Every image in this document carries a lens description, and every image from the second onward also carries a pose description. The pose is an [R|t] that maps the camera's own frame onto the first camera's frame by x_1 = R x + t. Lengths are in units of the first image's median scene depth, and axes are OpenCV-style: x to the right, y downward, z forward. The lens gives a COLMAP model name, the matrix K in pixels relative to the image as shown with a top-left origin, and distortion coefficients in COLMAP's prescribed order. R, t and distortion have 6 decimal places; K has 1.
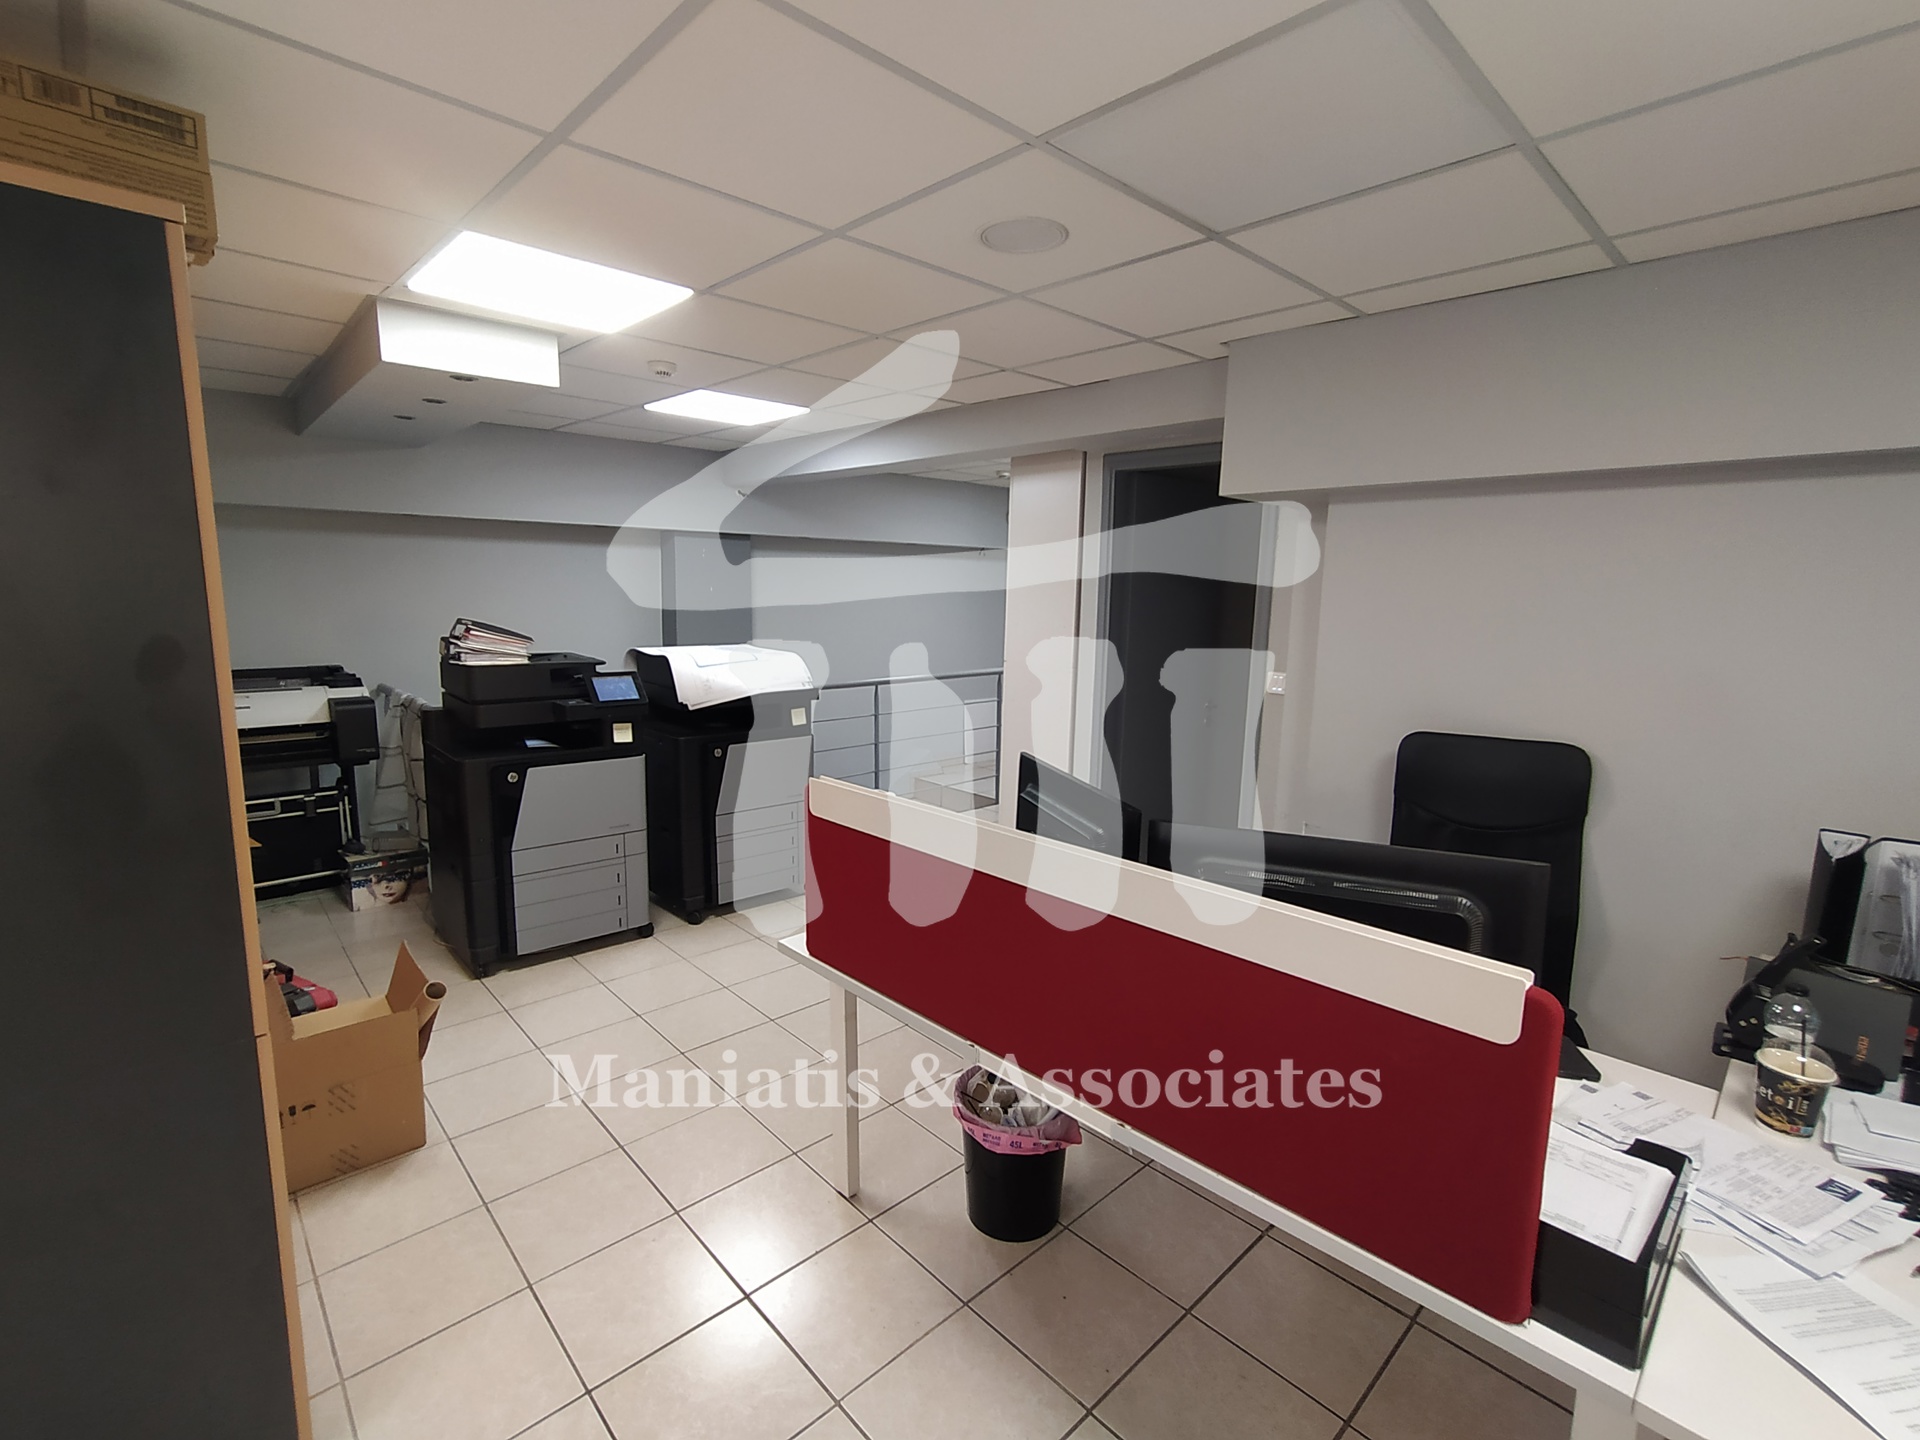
lens RADIAL K [[869.0, 0, 950.8], [0, 869.0, 719.9], [0, 0, 1]] dist [-0.003603, 0.002929]
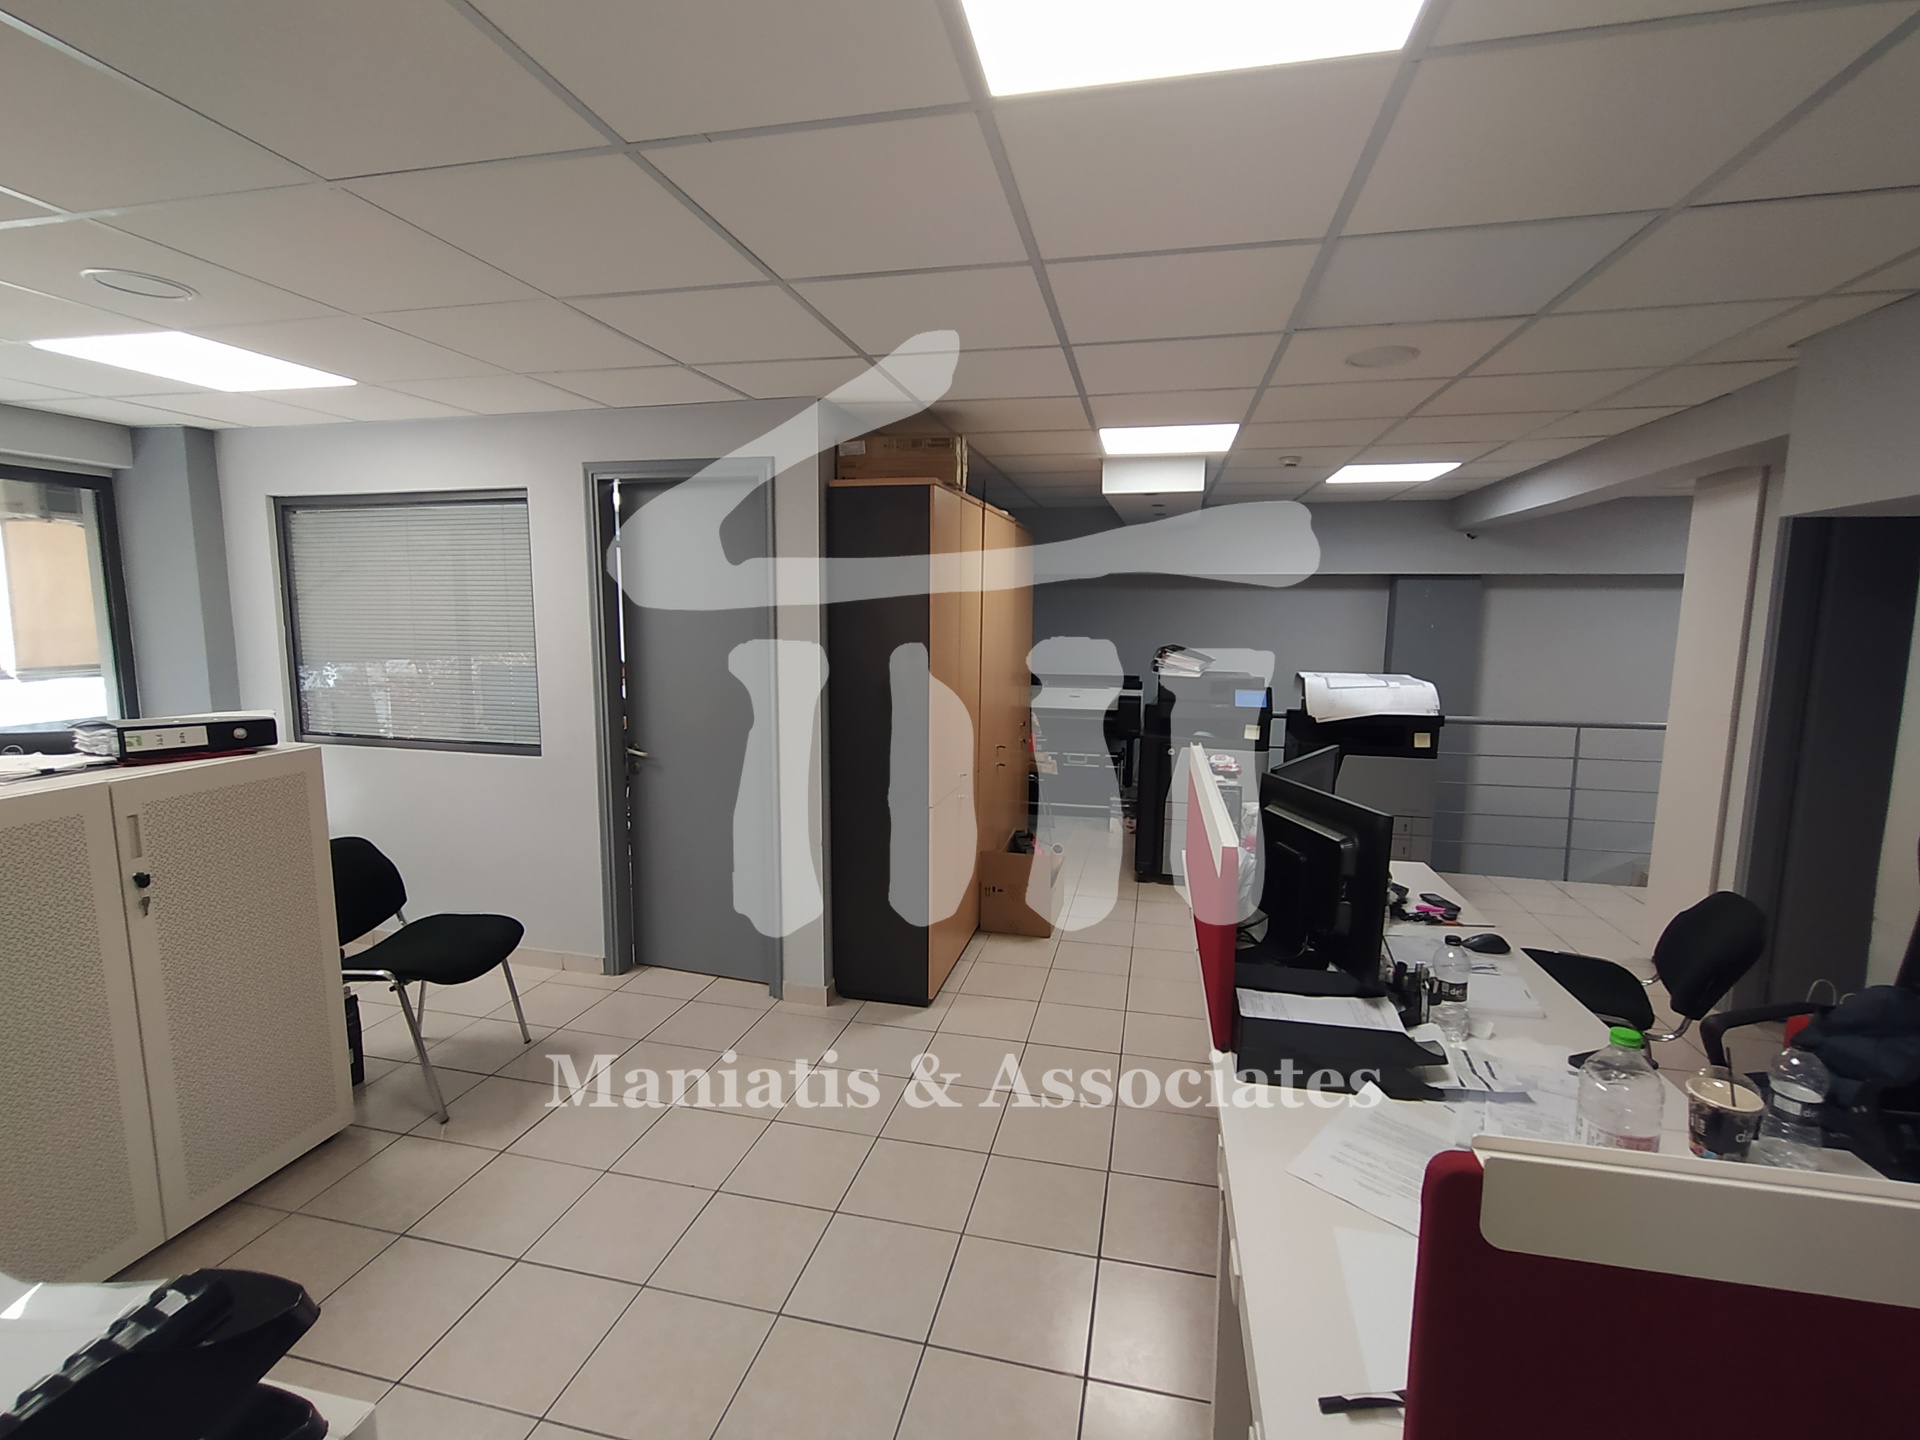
lens RADIAL K [[869.0, 0, 970.9], [0, 869.0, 721.6], [0, 0, 1]] dist [-0.003603, 0.002929]
pose [[0.563286, 0.086693, -0.821701, 0.435358], [-0.123450, 0.992148, 0.020049, 0.023468], [0.816987, 0.090146, 0.569566, -0.108109]]
